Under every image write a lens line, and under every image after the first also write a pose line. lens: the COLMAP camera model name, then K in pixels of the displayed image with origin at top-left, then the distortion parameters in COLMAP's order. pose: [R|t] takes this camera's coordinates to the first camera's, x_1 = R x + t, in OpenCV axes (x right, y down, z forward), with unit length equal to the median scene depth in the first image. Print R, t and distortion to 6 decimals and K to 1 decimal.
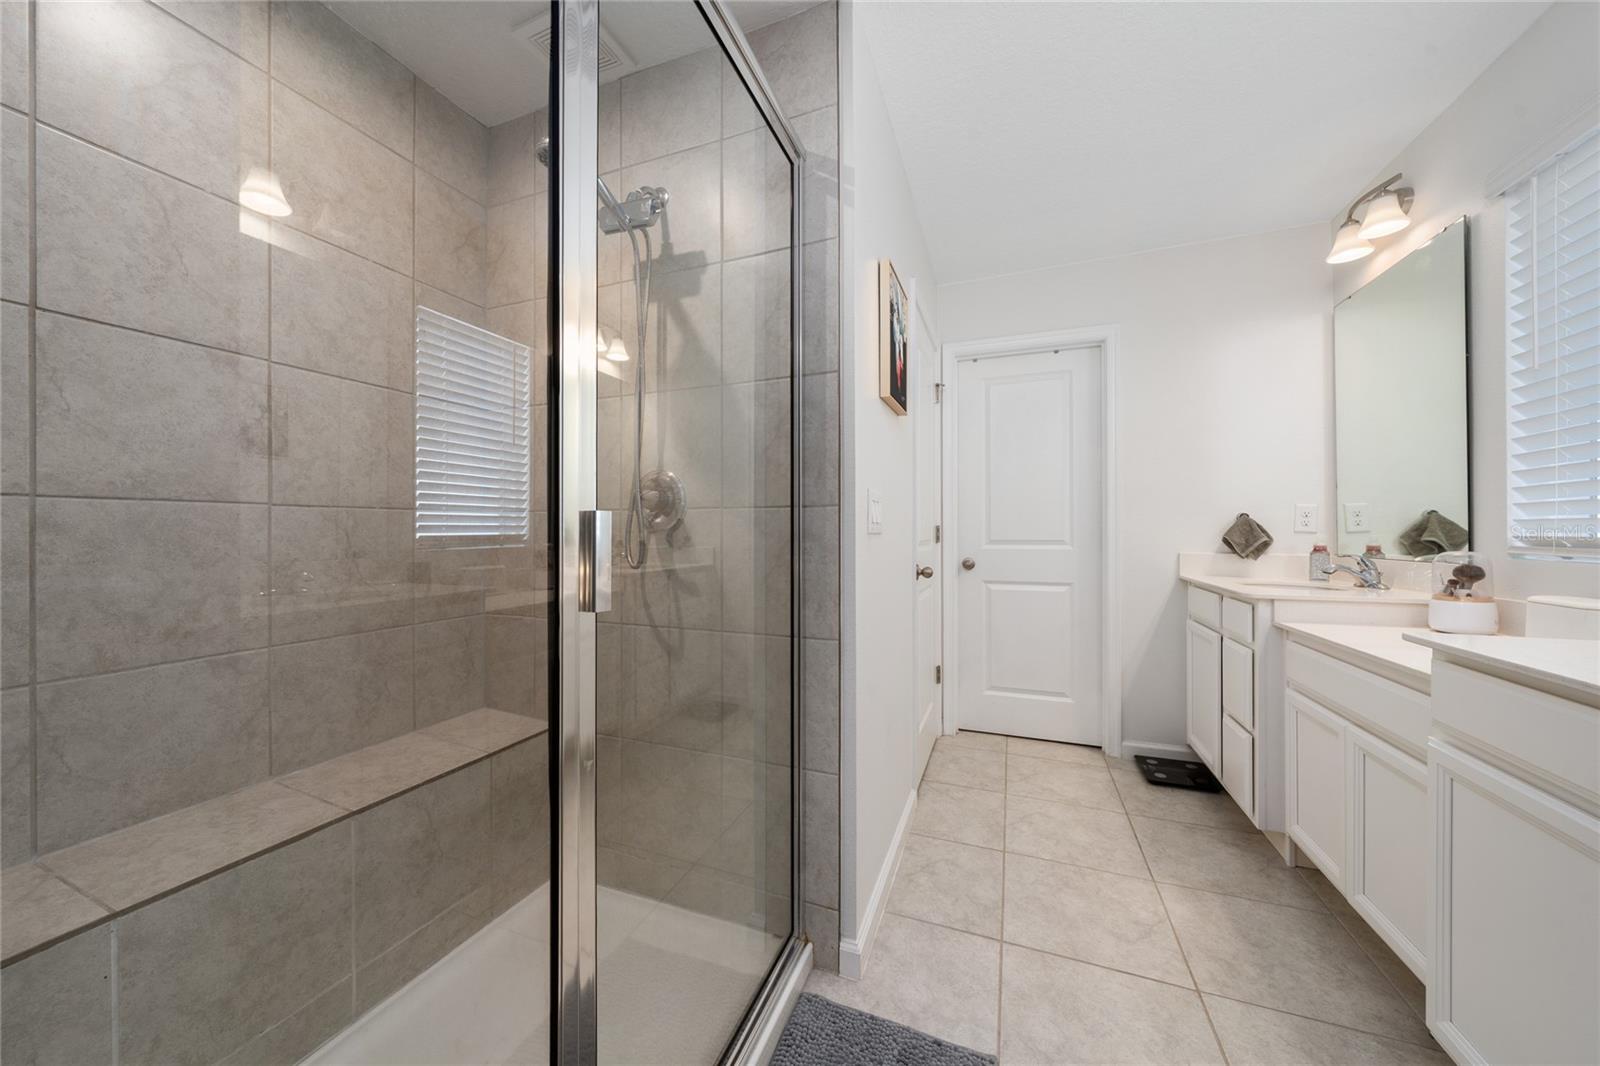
lens RADIAL K [[550.6, 0, 800.0], [0, 550.6, 533.0], [0, 0, 1]] dist [0.001522, 0.000093]
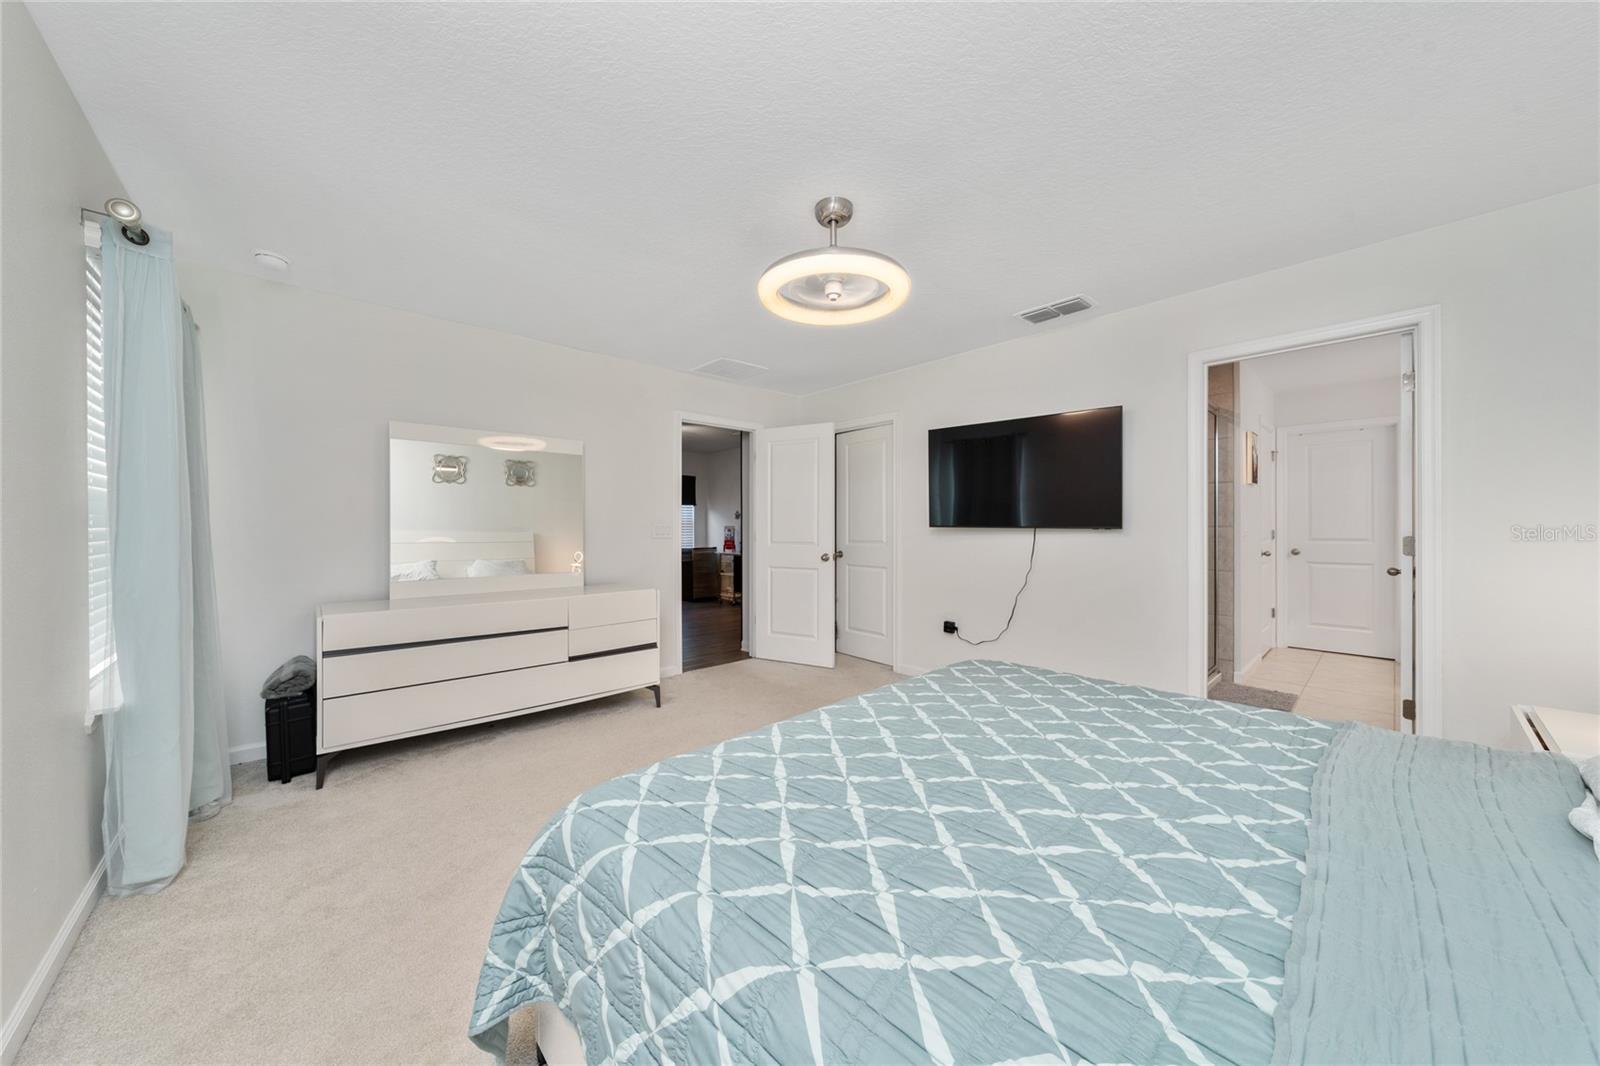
lens RADIAL K [[550.6, 0, 800.0], [0, 550.6, 533.0], [0, 0, 1]] dist [0.001522, 0.000093]
pose [[0.897819, 0.001025, -0.440363, -0.407736], [0.002888, 0.999962, 0.008216, -0.026742], [0.440354, -0.008648, 0.897782, -1.535280]]
